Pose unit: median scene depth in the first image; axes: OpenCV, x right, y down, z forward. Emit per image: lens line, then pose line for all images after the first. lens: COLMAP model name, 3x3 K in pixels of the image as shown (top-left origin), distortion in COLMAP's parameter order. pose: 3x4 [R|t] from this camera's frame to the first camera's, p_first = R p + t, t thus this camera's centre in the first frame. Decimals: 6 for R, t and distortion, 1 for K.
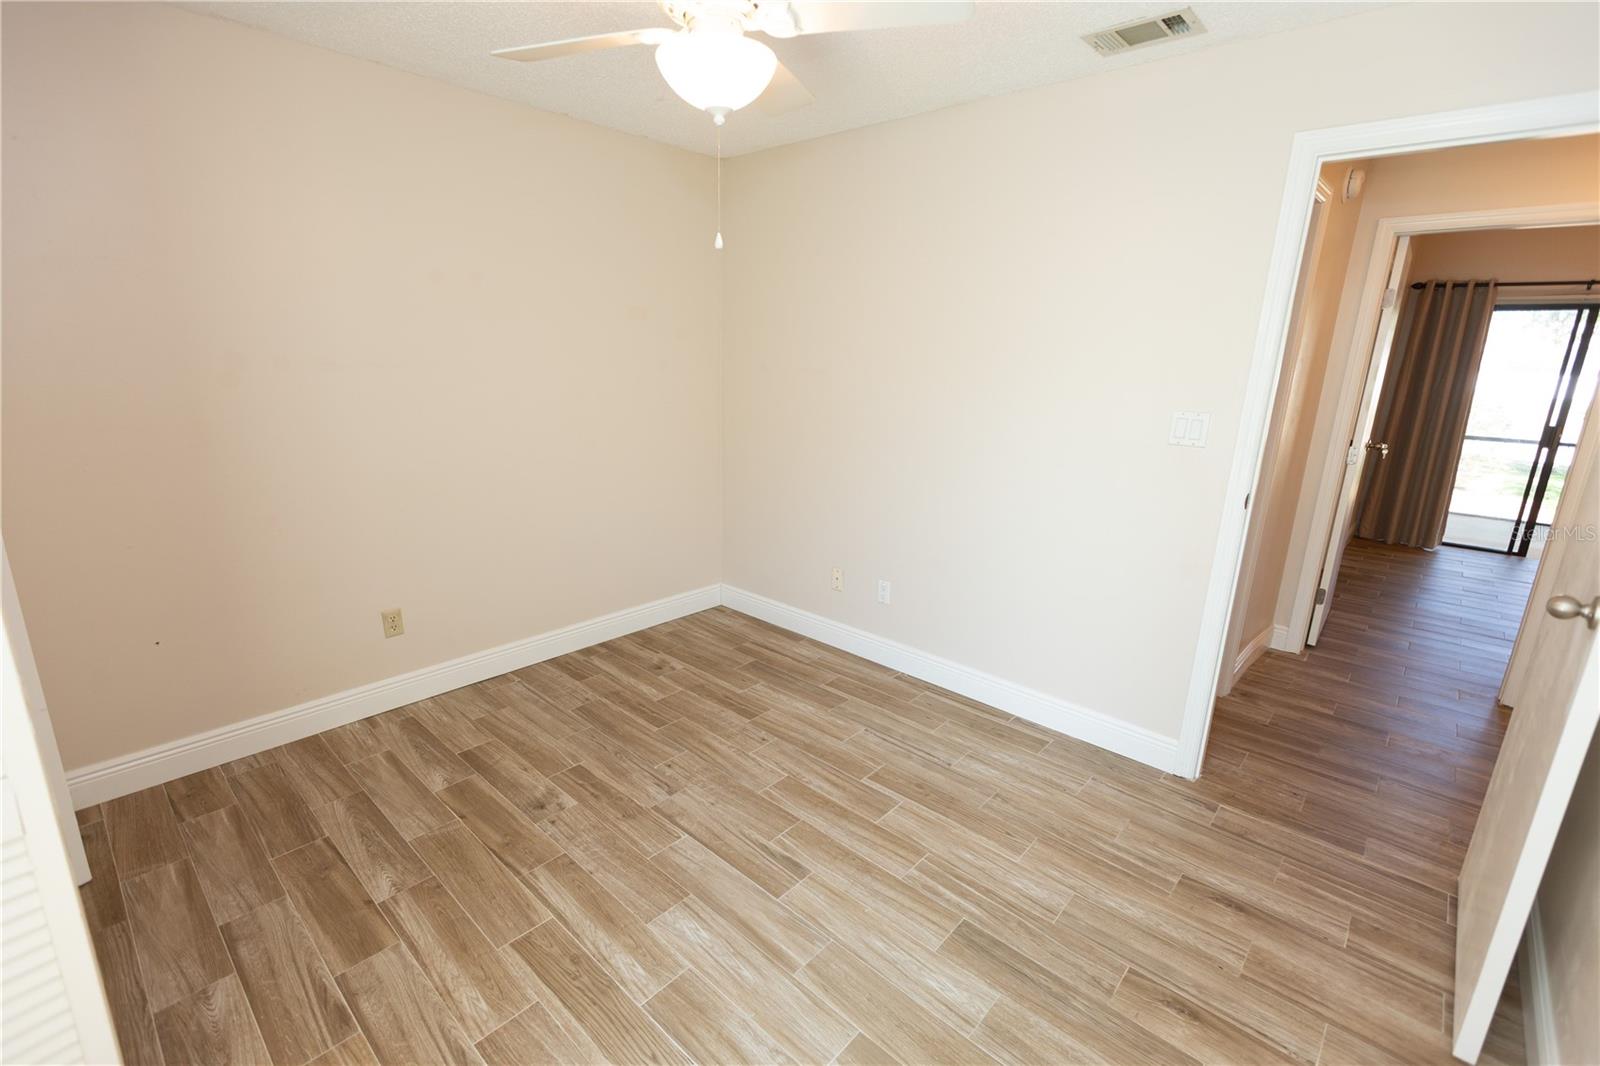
lens RADIAL K [[716.7, 0, 804.8], [0, 716.7, 533.0], [0, 0, 1]] dist [0.004867, -0.001029]
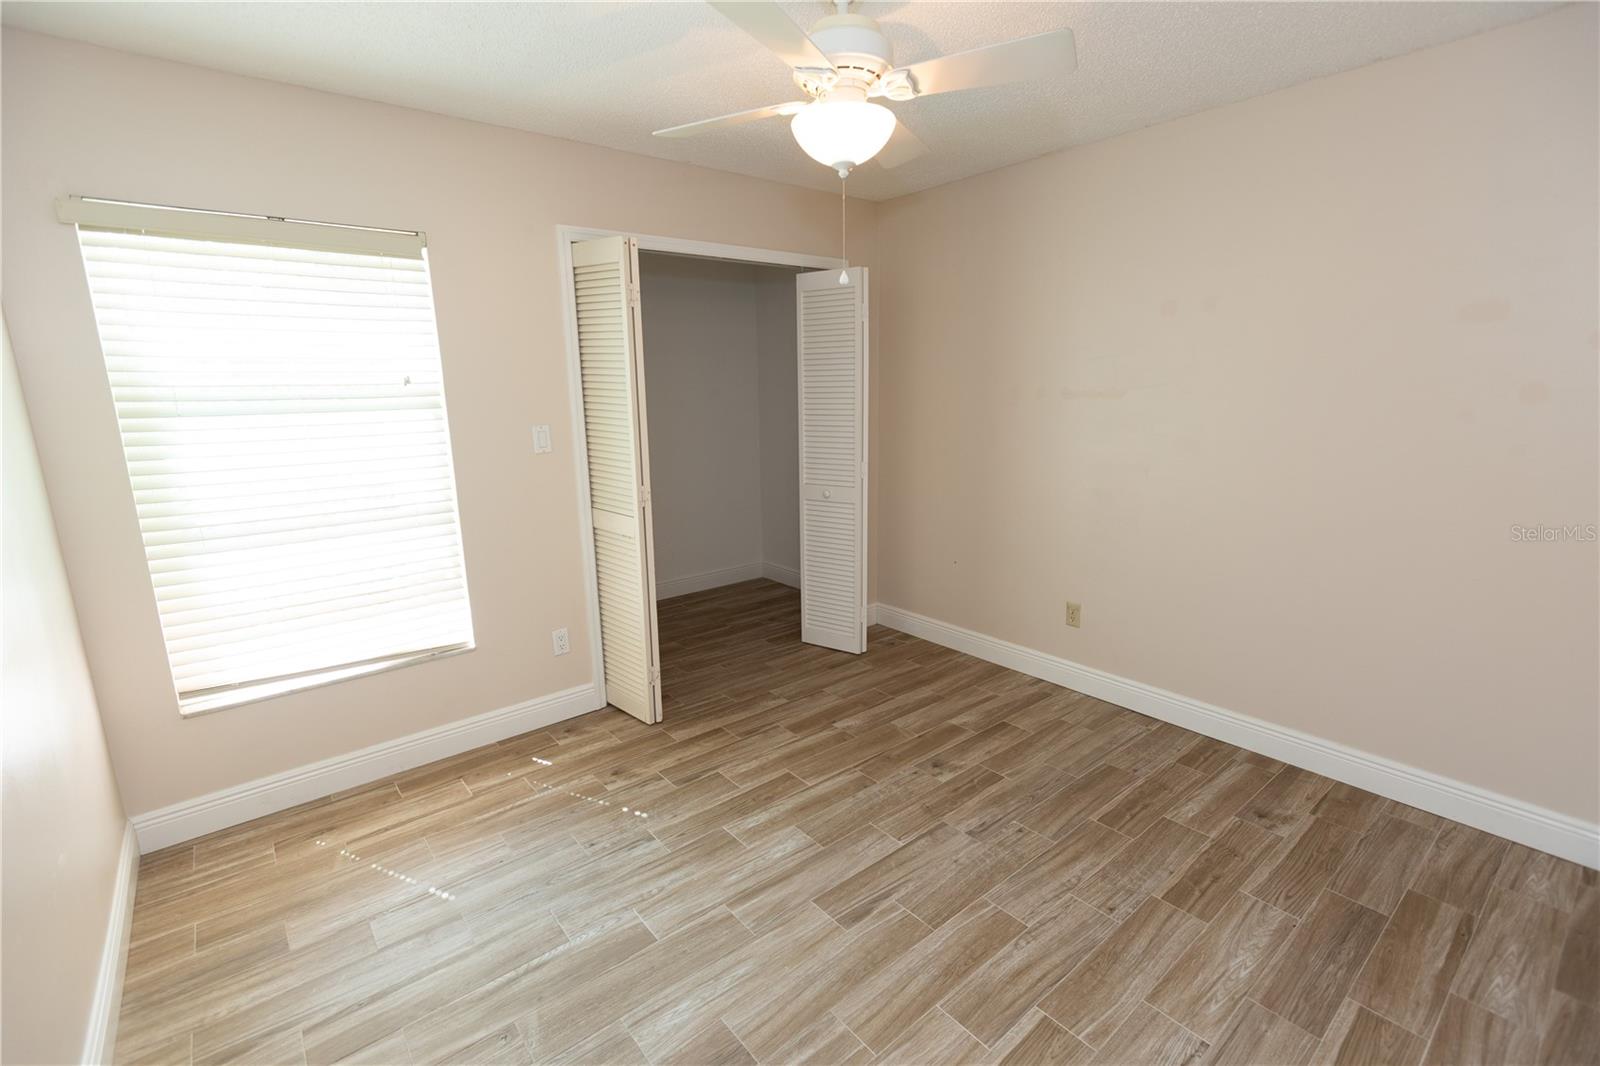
lens RADIAL K [[716.7, 0, 790.8], [0, 716.7, 533.3], [0, 0, 1]] dist [0.004867, -0.001029]
pose [[-0.157687, 0.181864, -0.970598, 0.726270], [-0.233939, 0.948035, 0.215643, -0.173646], [0.959379, 0.261065, -0.106948, 0.783175]]
